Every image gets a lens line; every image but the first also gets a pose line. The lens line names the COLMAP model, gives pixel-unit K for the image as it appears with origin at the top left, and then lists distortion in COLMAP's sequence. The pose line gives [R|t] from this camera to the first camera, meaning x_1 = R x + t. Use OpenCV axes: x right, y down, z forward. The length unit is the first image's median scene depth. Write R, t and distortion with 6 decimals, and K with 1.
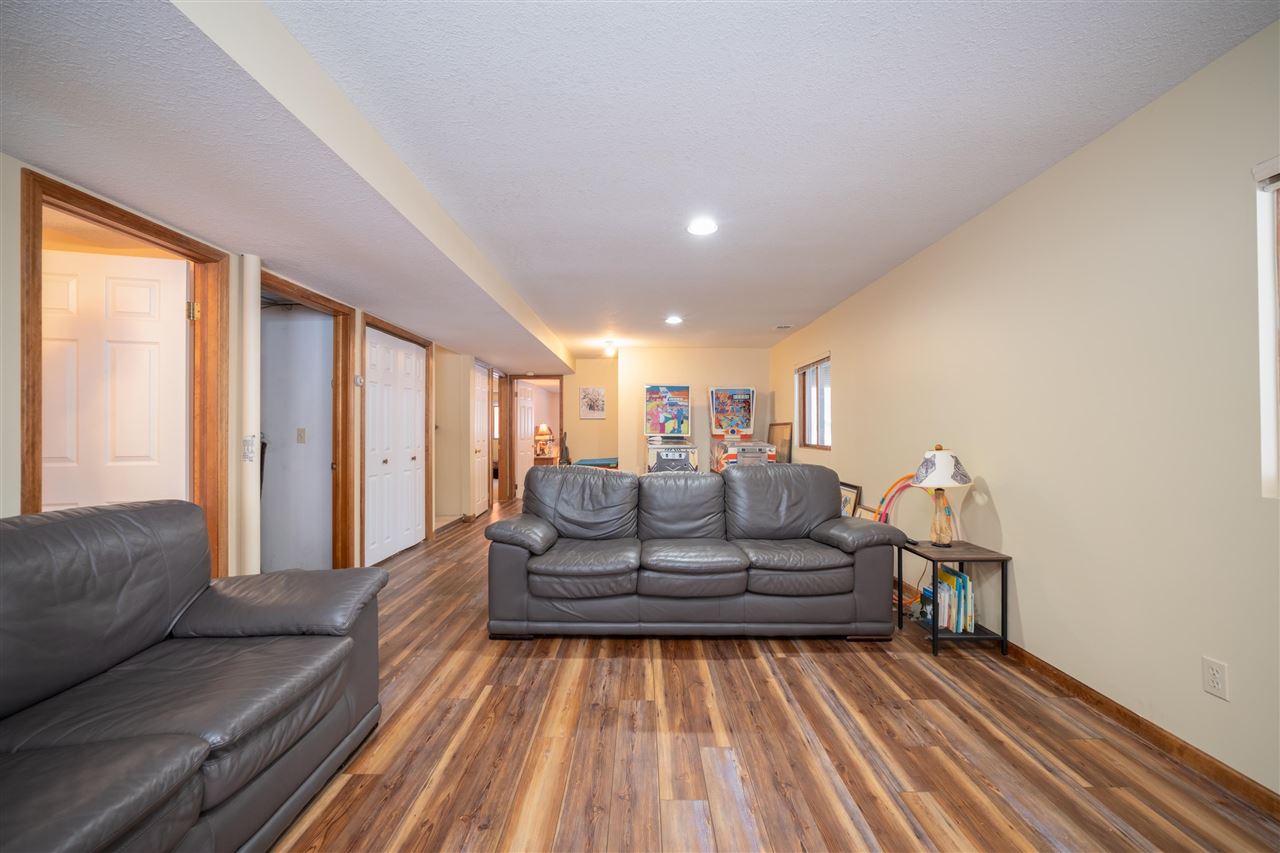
lens RADIAL K [[522.7, 0, 641.1], [0, 522.7, 412.8], [0, 0, 1]] dist [-0.001683, -0.000034]
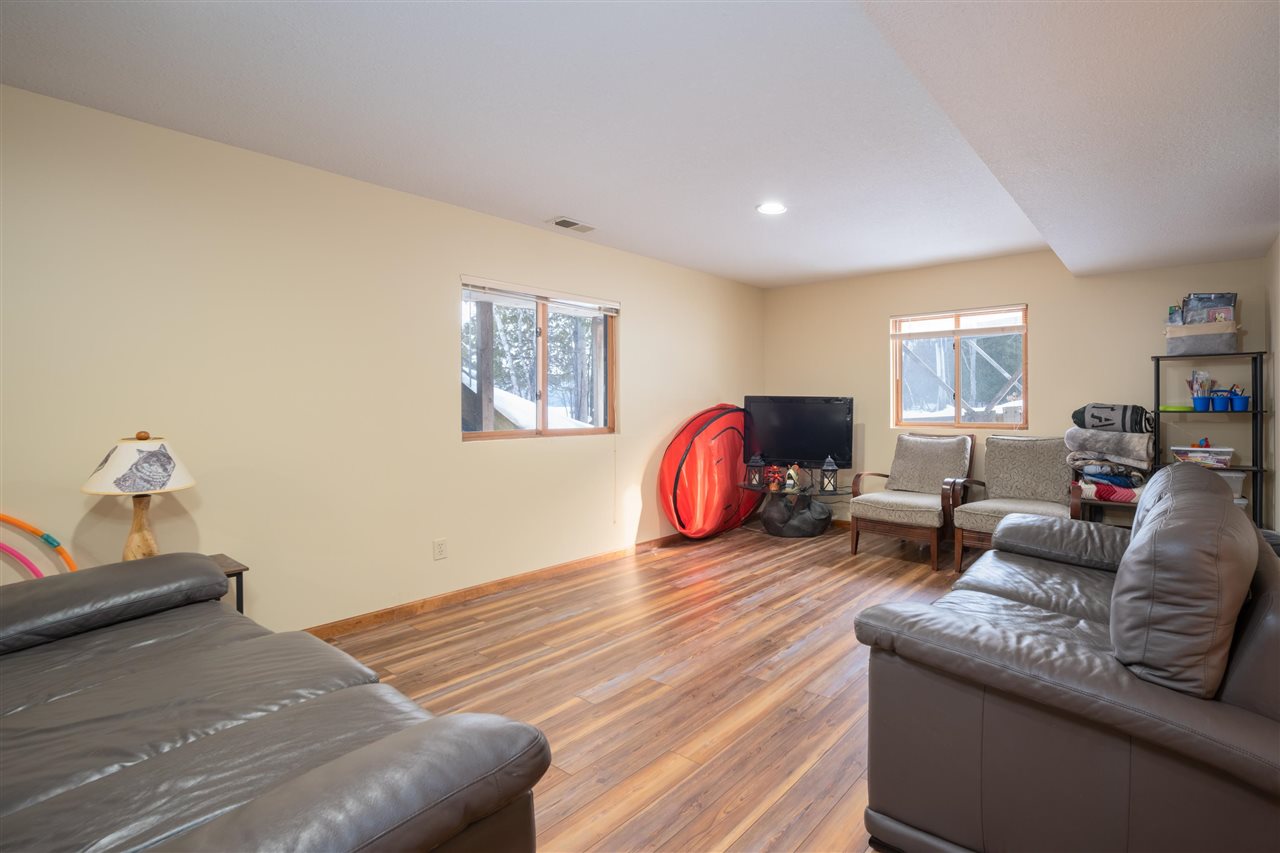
lens RADIAL K [[522.7, 0, 641.1], [0, 522.7, 412.8], [0, 0, 1]] dist [-0.001683, -0.000034]
pose [[-0.650686, 0.003052, 0.759340, -0.875936], [-0.011635, 0.999834, -0.013989, 0.010234], [-0.759257, -0.017937, -0.650543, 1.773532]]
